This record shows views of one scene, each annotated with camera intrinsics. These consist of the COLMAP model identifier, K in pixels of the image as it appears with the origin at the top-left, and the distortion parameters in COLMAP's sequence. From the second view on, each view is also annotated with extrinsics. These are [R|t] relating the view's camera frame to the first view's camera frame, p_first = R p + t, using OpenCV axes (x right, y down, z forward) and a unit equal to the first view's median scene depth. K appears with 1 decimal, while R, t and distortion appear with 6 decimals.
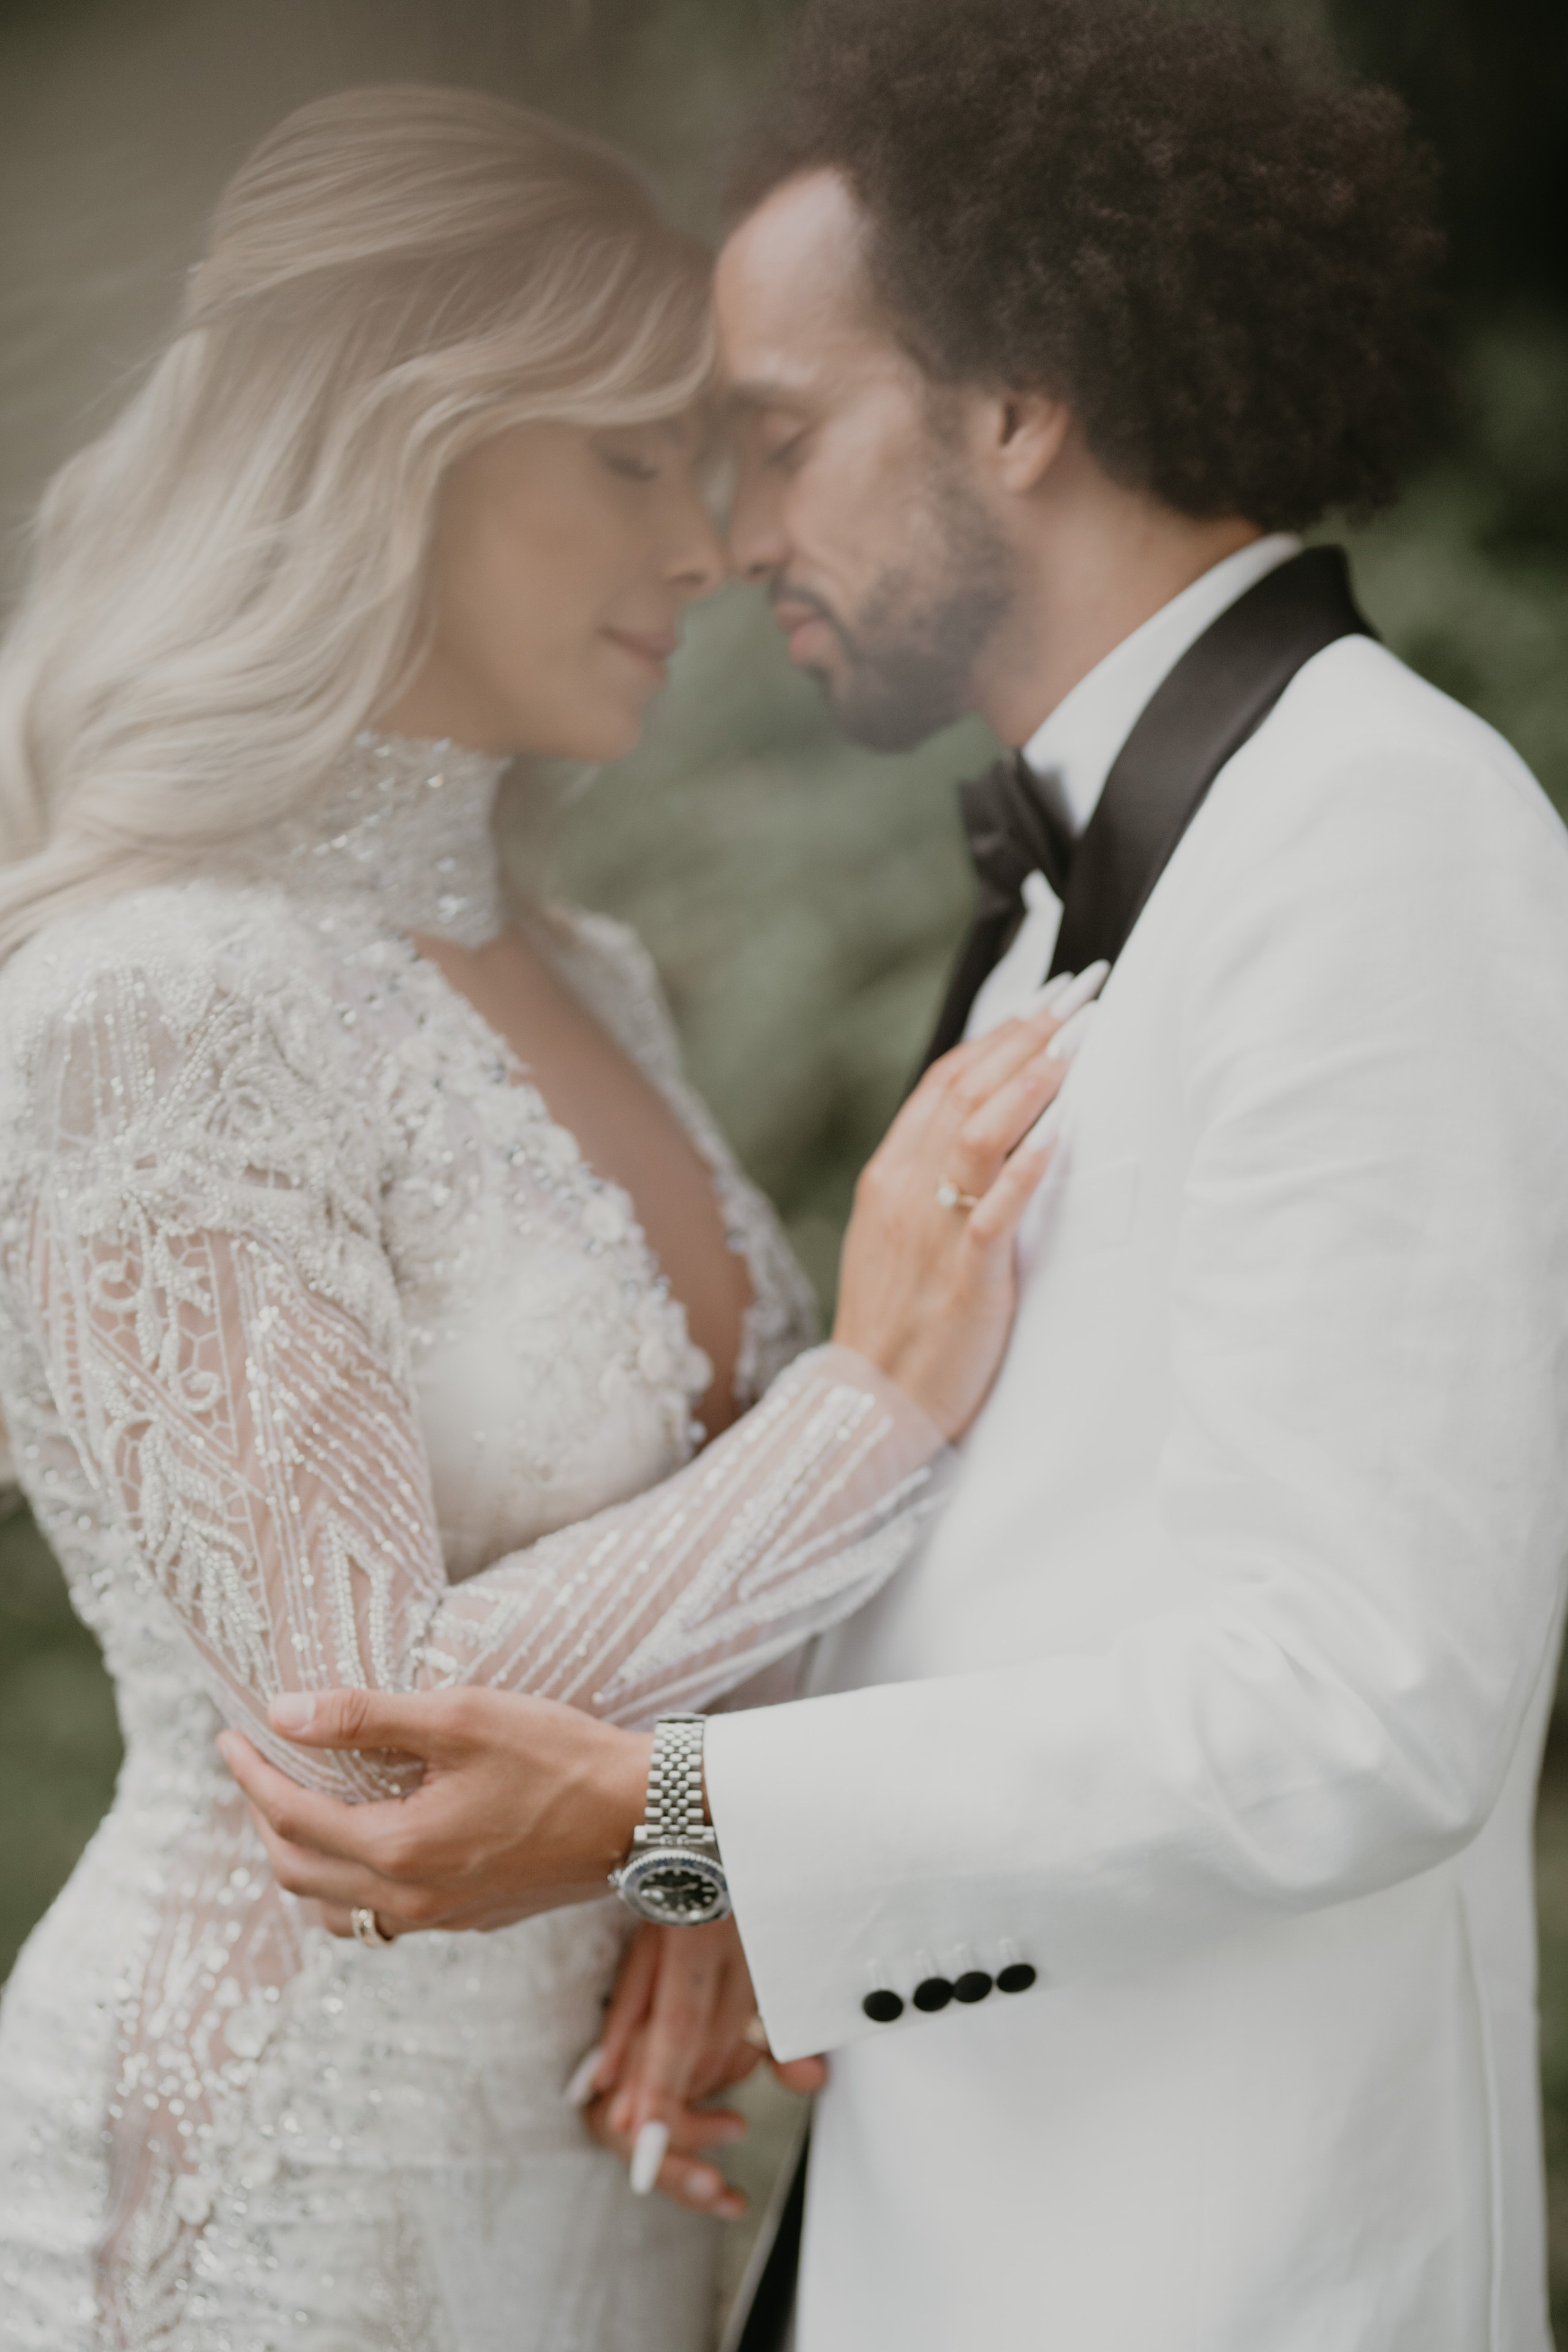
lens RADIAL K [[5796.1, 0, 779.2], [0, 5796.1, 1177.7], [0, 0, 1]] dist [0.043062, 0.000000]
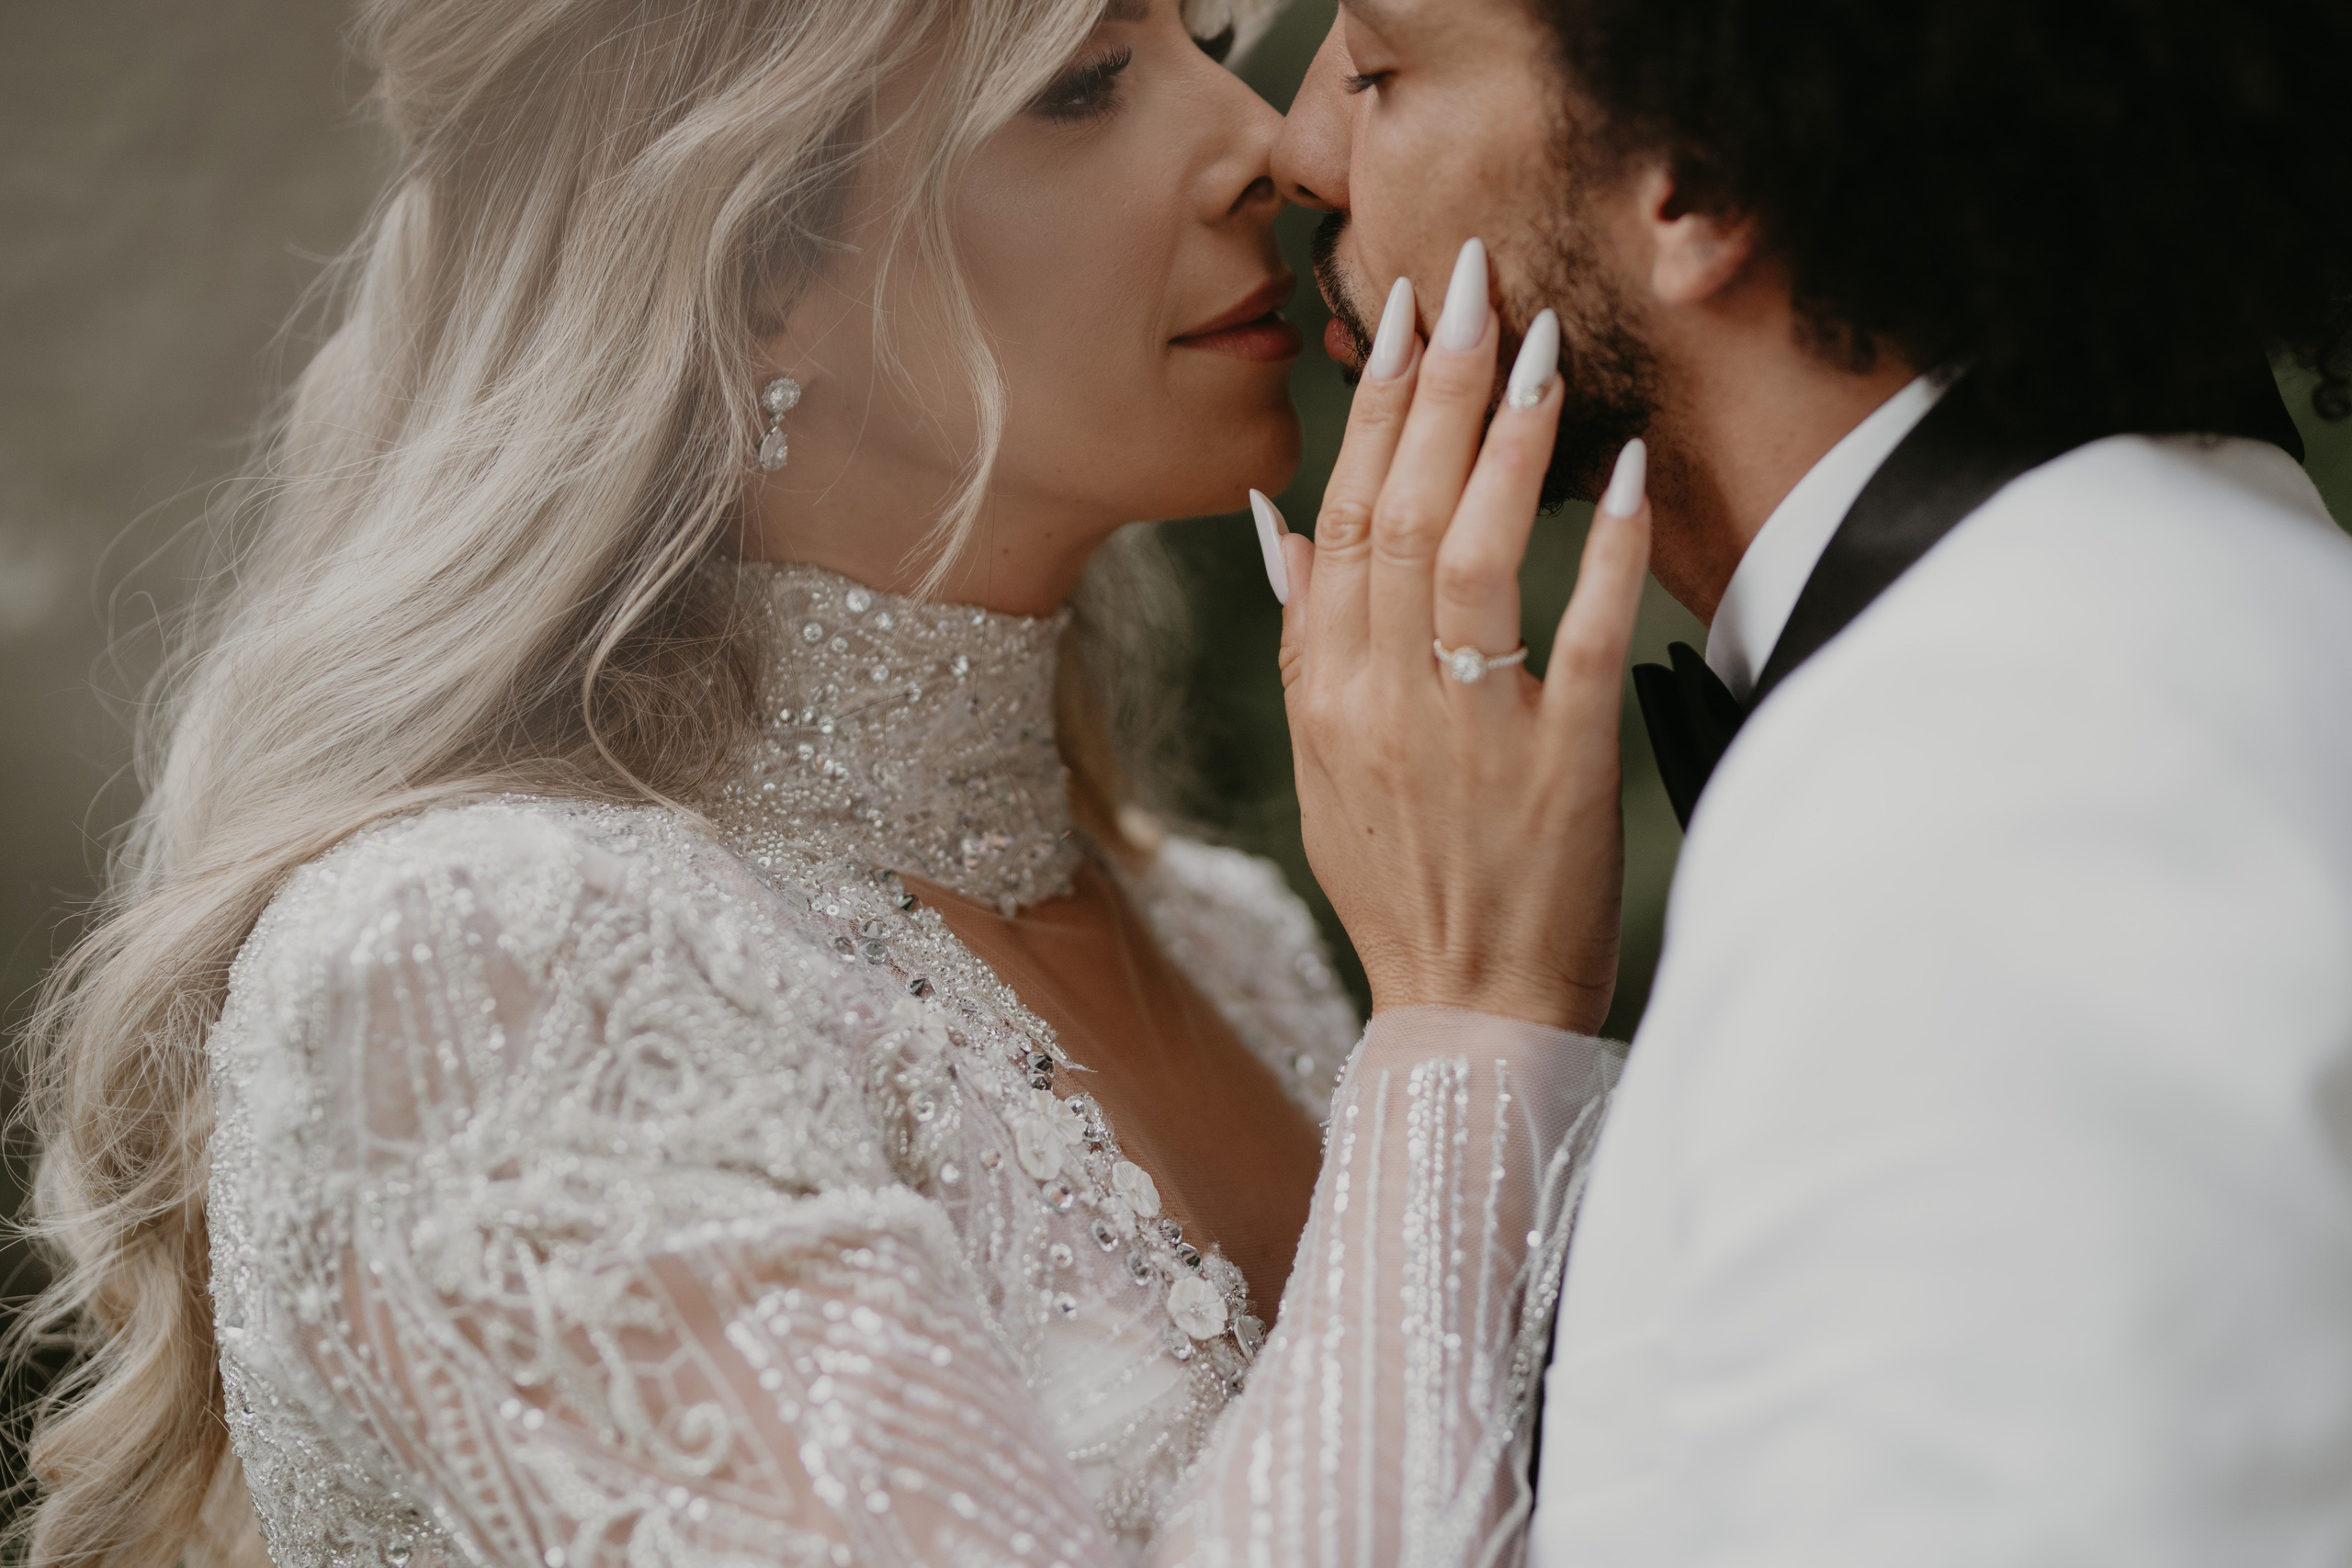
lens RADIAL K [[5795.5, 0, 1176.4], [0, 5795.5, 784.5], [0, 0, 1]] dist [0.043062, 0.000000]
pose [[0.992701, -0.116583, -0.030881, -0.012279], [0.114908, 0.992047, -0.051367, -0.003563], [0.036624, 0.047444, 0.998202, 0.370601]]
